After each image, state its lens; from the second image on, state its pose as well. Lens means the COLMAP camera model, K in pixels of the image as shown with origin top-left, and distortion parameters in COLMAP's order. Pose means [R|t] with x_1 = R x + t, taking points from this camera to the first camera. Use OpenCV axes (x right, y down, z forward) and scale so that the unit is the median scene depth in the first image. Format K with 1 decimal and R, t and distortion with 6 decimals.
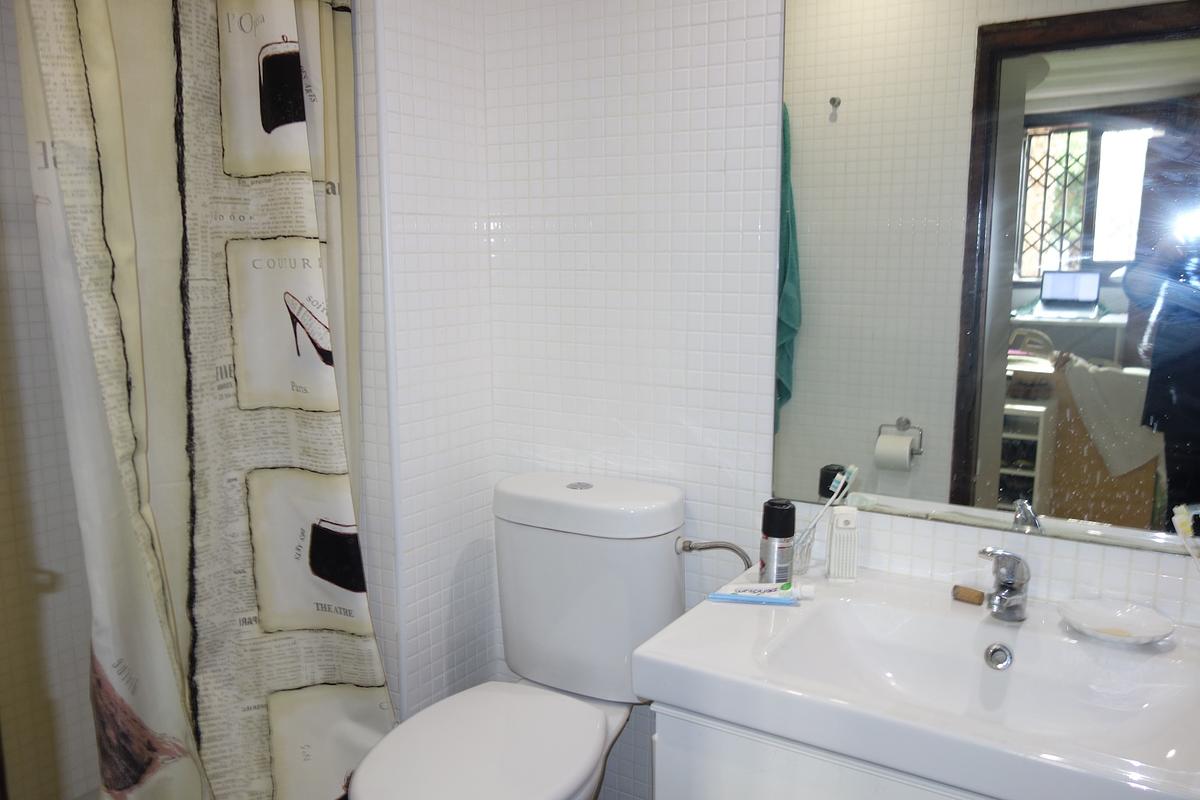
lens RADIAL K [[941.5, 0, 600.0], [0, 941.5, 400.0], [0, 0, 1]] dist [0.011779, -0.004906]
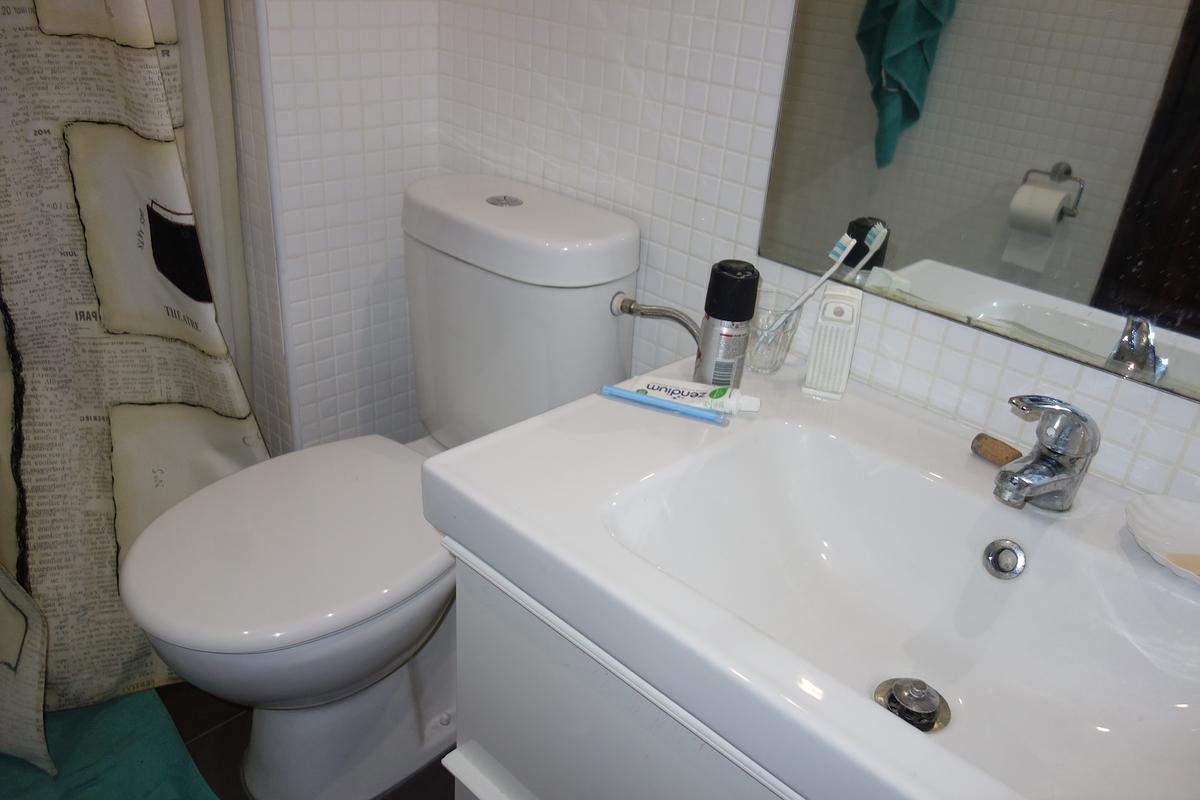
lens RADIAL K [[941.5, 0, 600.0], [0, 941.5, 400.0], [0, 0, 1]] dist [0.011779, -0.004906]
pose [[0.974457, 0.163272, -0.154193, 0.194146], [-0.108535, 0.943488, 0.313130, 0.001918], [0.196605, -0.288396, 0.937109, 0.314105]]
